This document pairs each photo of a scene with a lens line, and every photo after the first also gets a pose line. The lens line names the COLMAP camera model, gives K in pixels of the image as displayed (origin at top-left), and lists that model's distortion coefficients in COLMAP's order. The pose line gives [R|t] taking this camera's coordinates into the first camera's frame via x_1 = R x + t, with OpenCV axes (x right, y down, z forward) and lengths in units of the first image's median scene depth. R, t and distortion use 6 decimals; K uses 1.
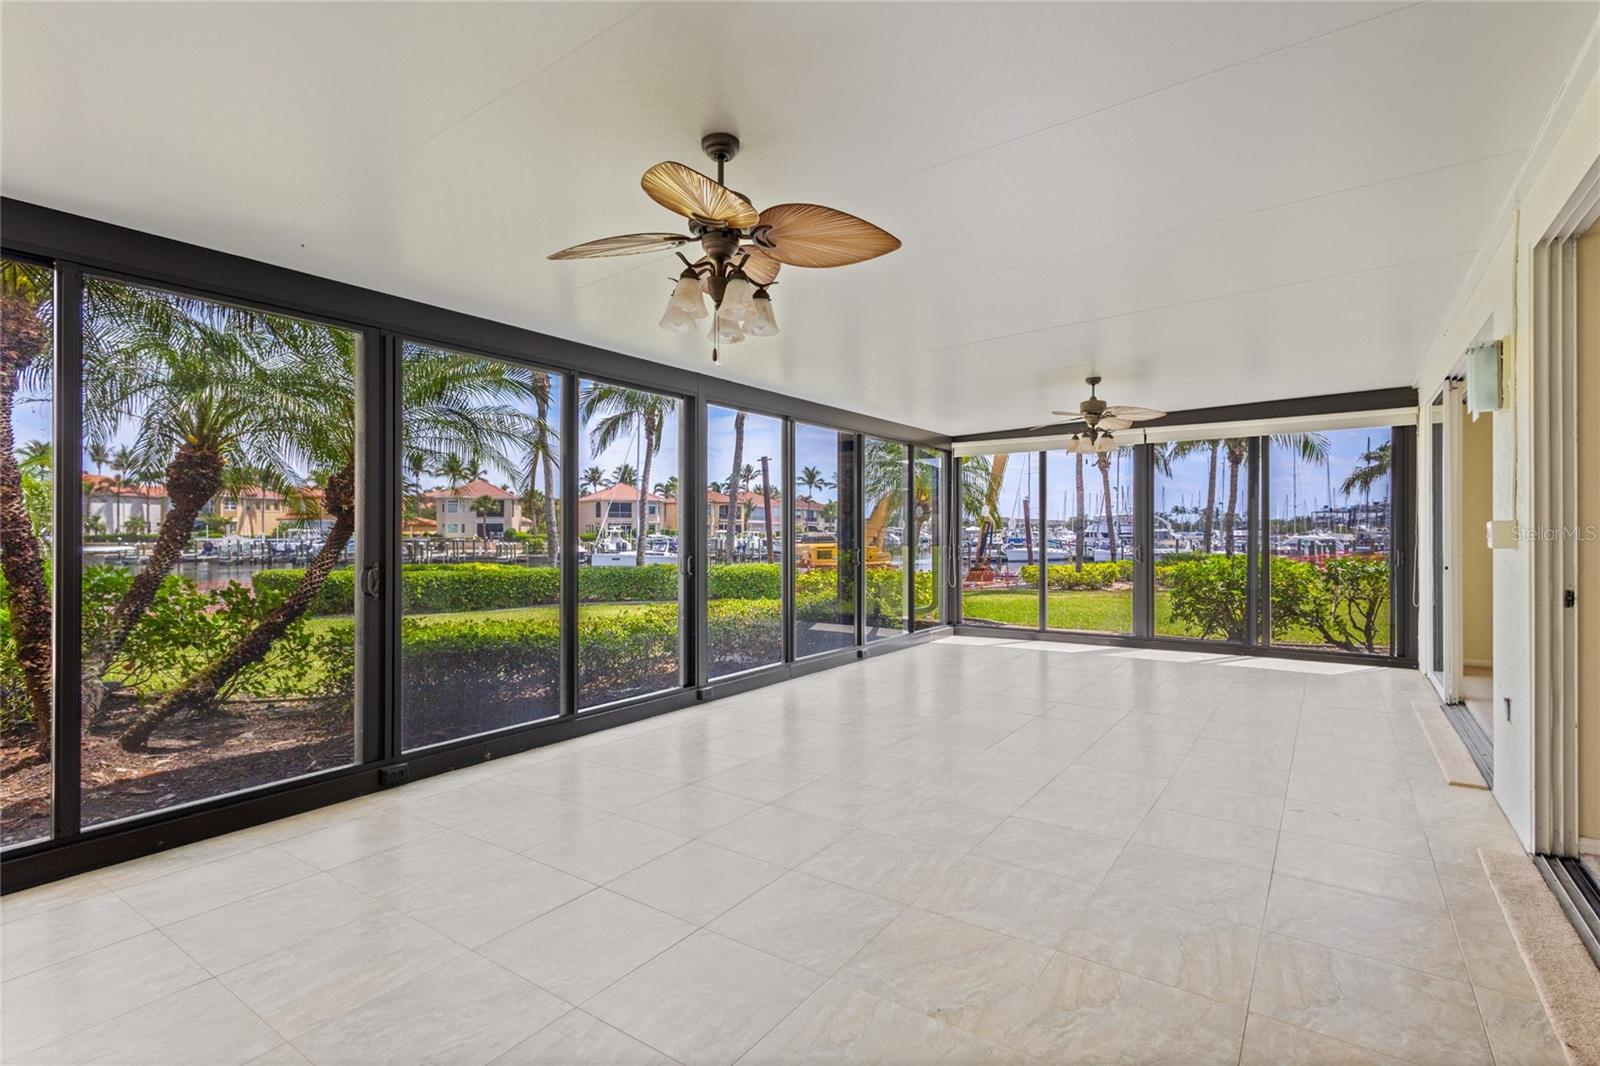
lens RADIAL K [[740.8, 0, 797.9], [0, 740.8, 532.3], [0, 0, 1]] dist [0.013502, 0.000118]
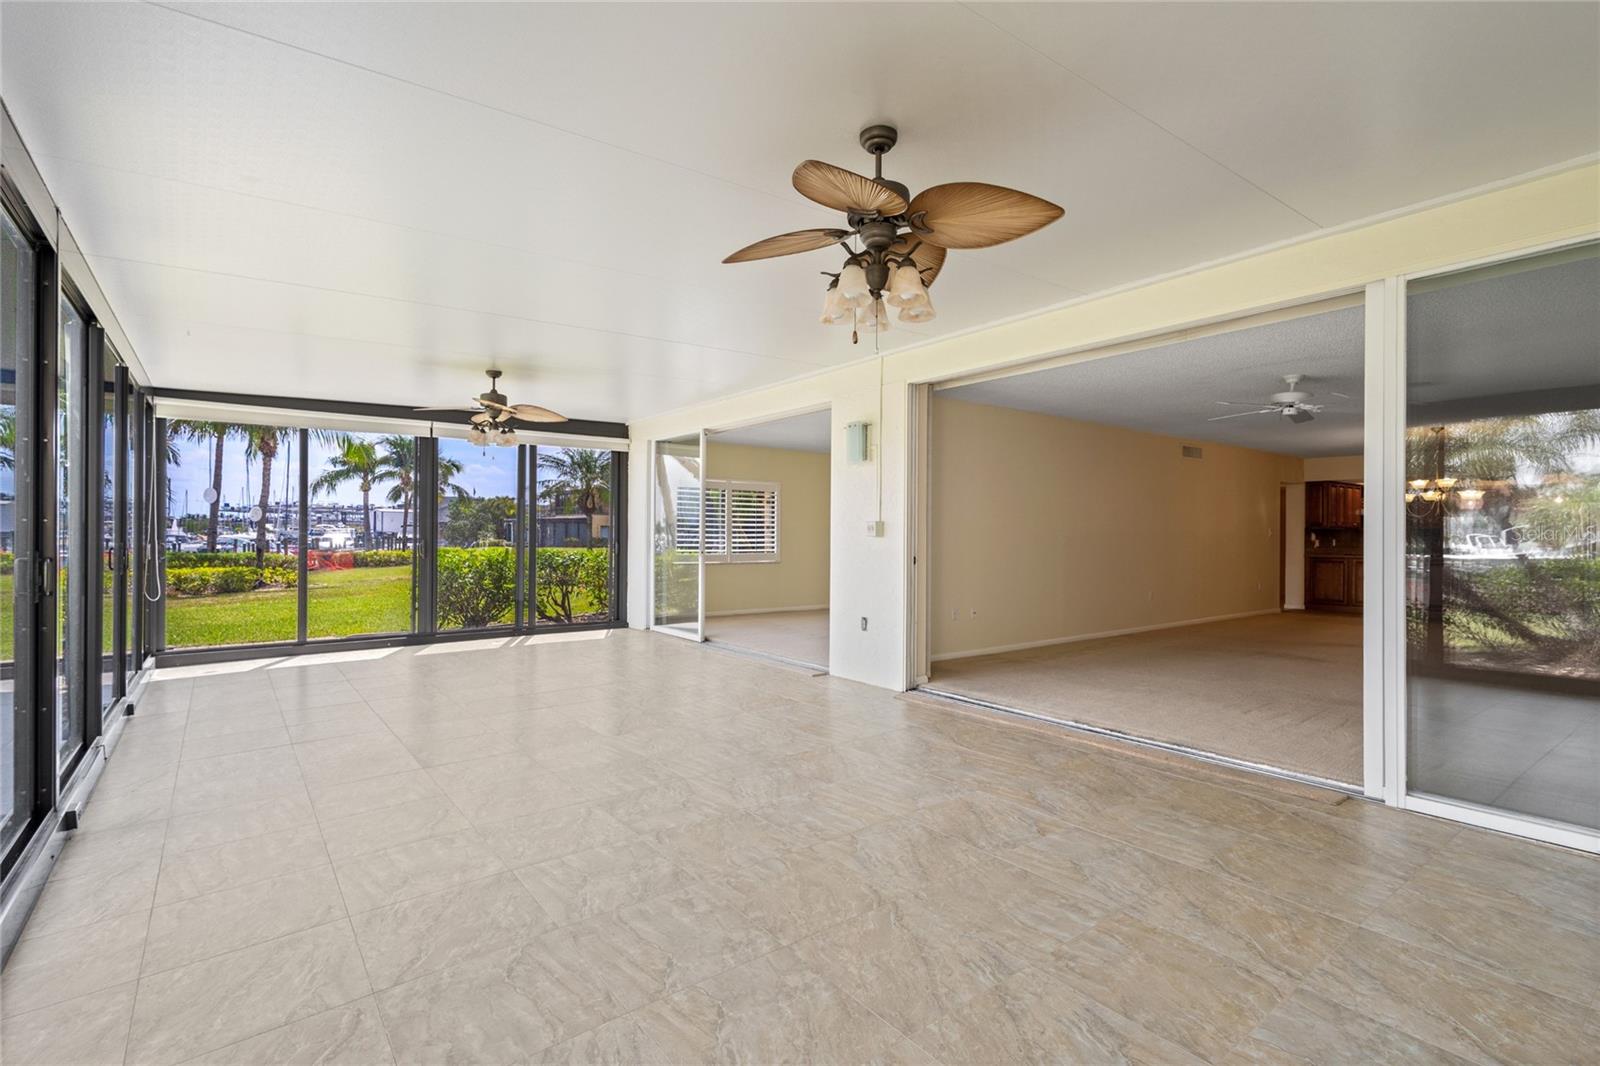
lens RADIAL K [[740.8, 0, 797.9], [0, 740.8, 532.3], [0, 0, 1]] dist [0.013502, 0.000118]
pose [[0.306952, 0.006367, 0.951704, -0.428180], [-0.007186, 0.999965, -0.004372, 0.010828], [-0.951698, -0.005497, 0.306987, 0.303260]]
